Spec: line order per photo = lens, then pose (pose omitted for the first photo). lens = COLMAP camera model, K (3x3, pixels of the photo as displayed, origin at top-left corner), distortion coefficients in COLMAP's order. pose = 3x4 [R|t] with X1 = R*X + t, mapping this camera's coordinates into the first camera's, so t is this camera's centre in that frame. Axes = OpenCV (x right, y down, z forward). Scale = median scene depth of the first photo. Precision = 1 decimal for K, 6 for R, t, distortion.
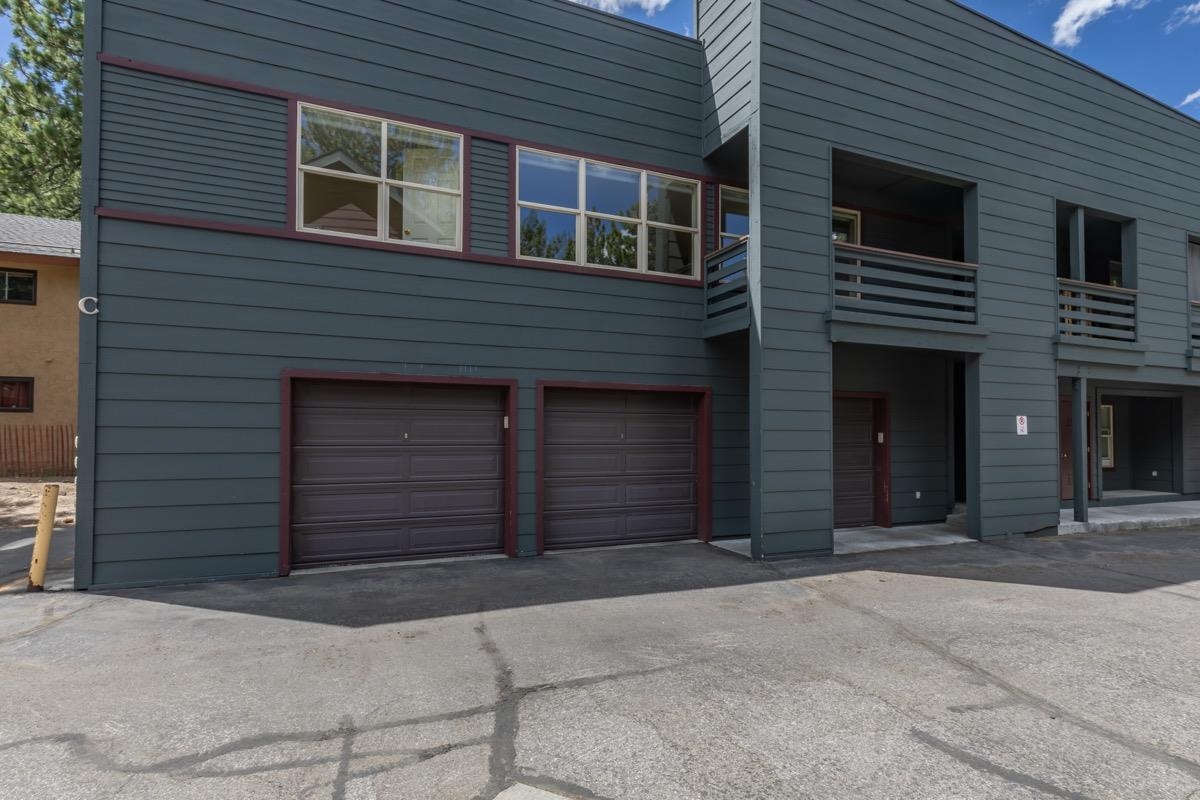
lens RADIAL K [[558.4, 0, 567.3], [0, 558.4, 421.3], [0, 0, 1]] dist [0.005705, 0.000318]
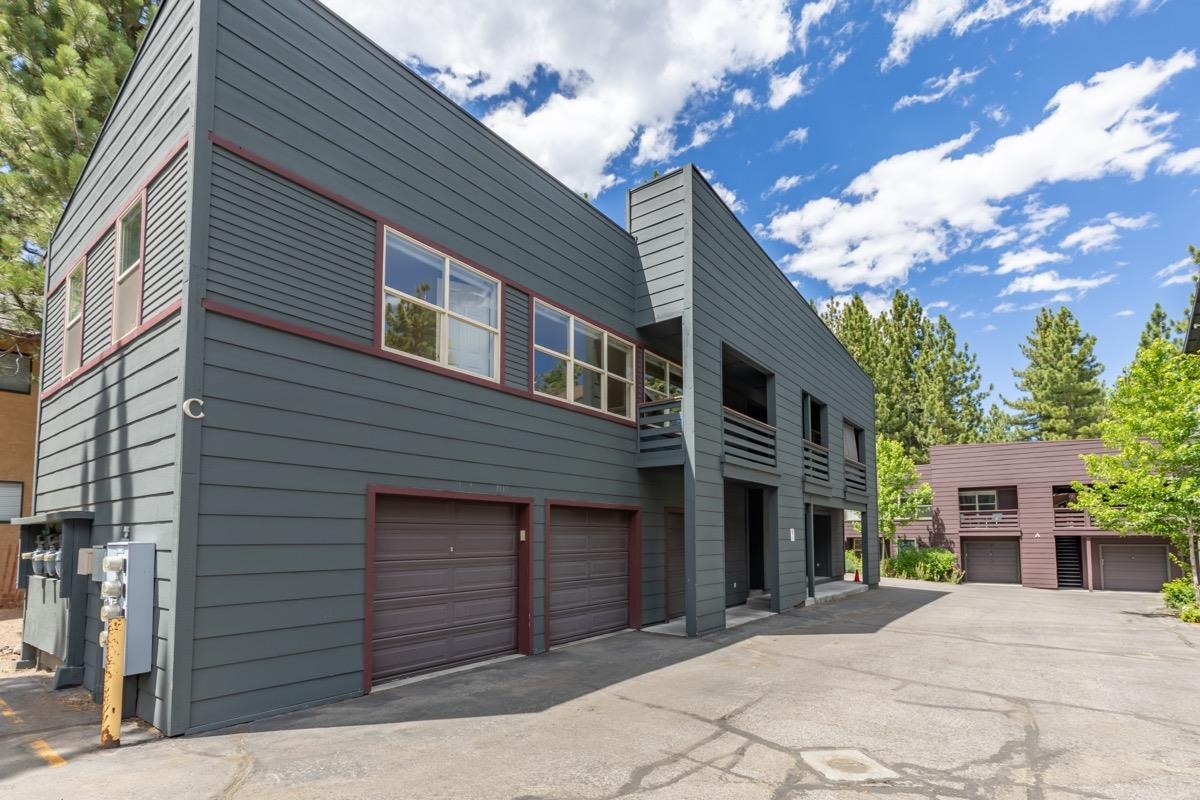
lens RADIAL K [[578.0, 0, 603.2], [0, 578.0, 503.0], [0, 0, 1]] dist [0.008726, 0.000216]
pose [[0.851193, 0.024463, 0.524282, -0.582847], [-0.002561, 0.999095, -0.042460, -0.014792], [-0.524847, 0.034799, 0.850485, -0.083007]]
